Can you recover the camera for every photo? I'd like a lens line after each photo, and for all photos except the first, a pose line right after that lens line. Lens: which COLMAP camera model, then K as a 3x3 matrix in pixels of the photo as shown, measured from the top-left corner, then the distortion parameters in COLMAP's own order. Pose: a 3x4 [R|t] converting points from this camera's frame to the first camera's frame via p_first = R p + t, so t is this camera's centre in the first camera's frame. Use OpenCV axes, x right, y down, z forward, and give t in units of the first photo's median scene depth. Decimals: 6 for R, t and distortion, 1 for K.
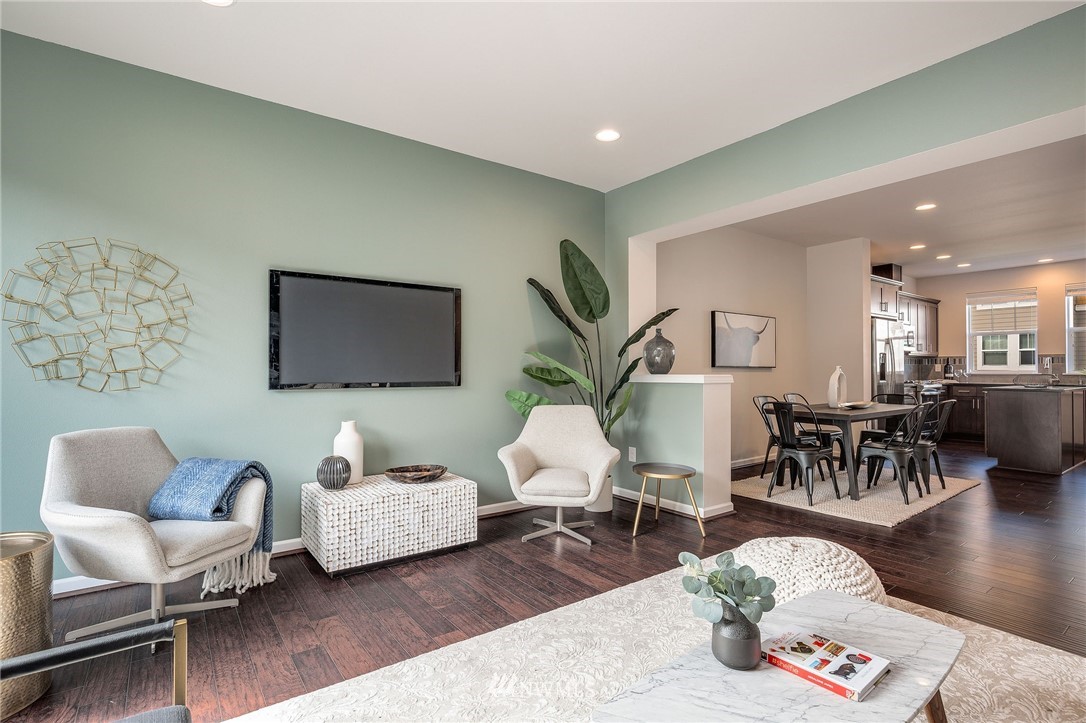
lens RADIAL K [[527.3, 0, 540.5], [0, 527.3, 360.8], [0, 0, 1]] dist [0.005374, -0.000390]
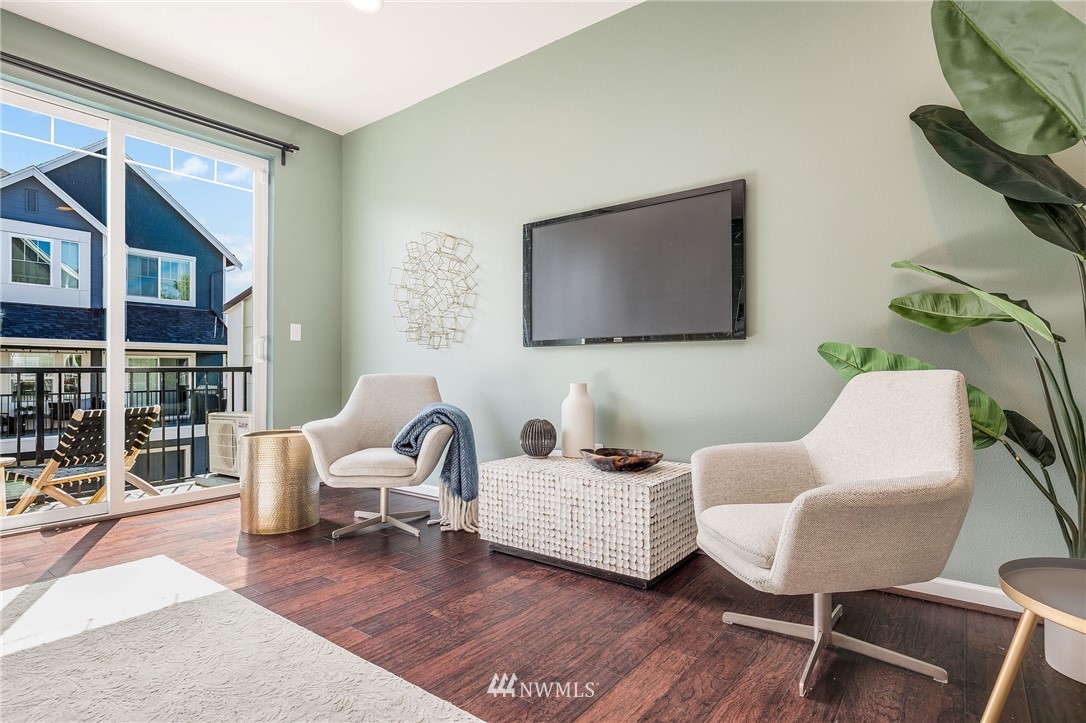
lens RADIAL K [[561.9, 0, 540.7], [0, 561.9, 360.6], [0, 0, 1]] dist [-0.002098, 0.001334]
pose [[0.279394, -0.020408, -0.959959, 0.373357], [0.019362, 0.999691, -0.015618, 0.073050], [0.959981, -0.014223, 0.279703, 0.551478]]
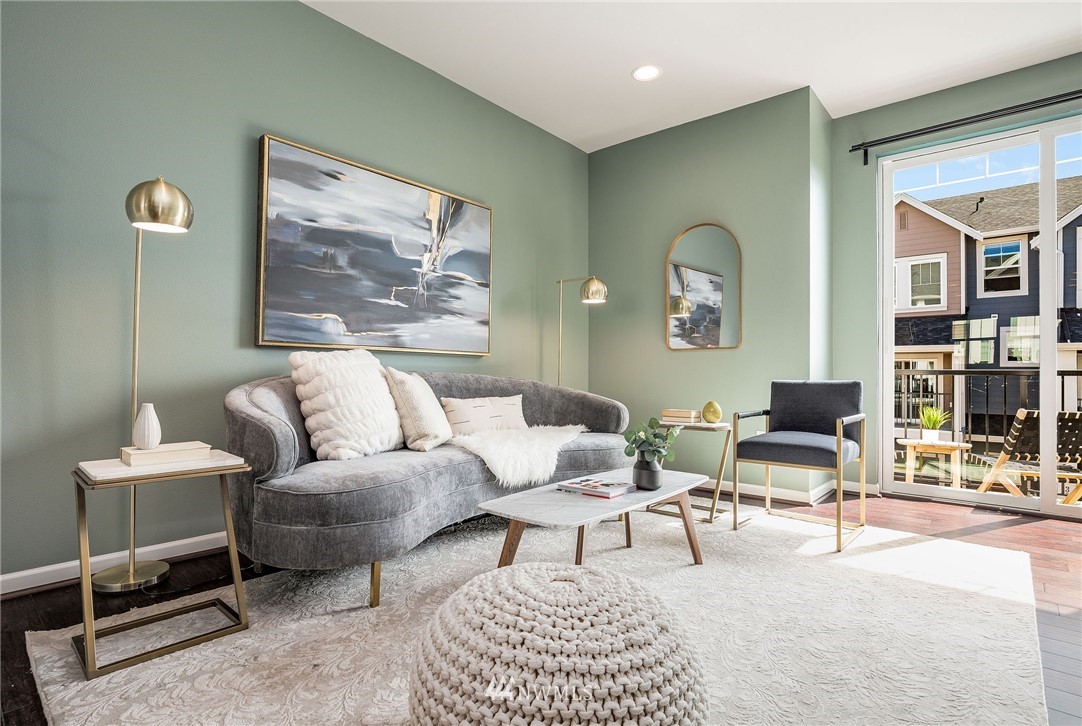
lens RADIAL K [[540.2, 0, 546.7], [0, 540.2, 370.8], [0, 0, 1]] dist [-0.018161, 0.000594]
pose [[-0.978704, -0.006468, -0.205175, 0.321636], [-0.000060, 0.999512, -0.031222, 0.082991], [0.205277, -0.030545, -0.978227, 0.799809]]
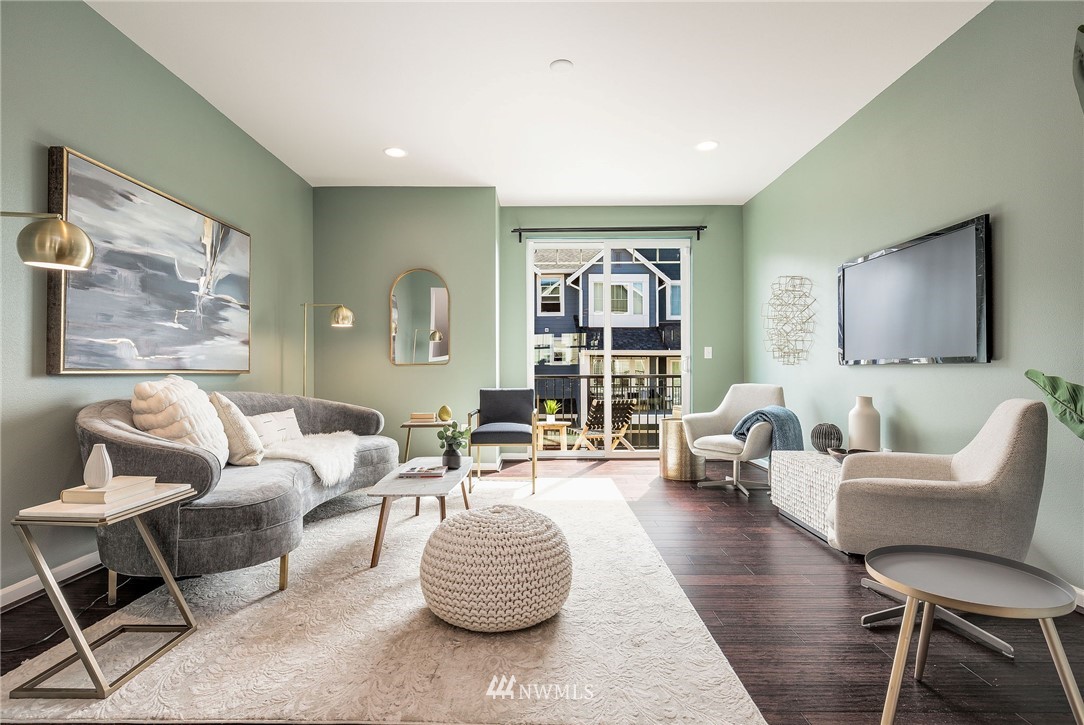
lens RADIAL K [[541.2, 0, 541.6], [0, 541.2, 368.0], [0, 0, 1]] dist [-0.018161, 0.000594]
pose [[-0.590875, 0.003463, -0.806755, 0.675838], [0.022799, 0.999663, -0.012407, 0.046479], [0.806441, -0.025724, -0.590755, 0.882590]]
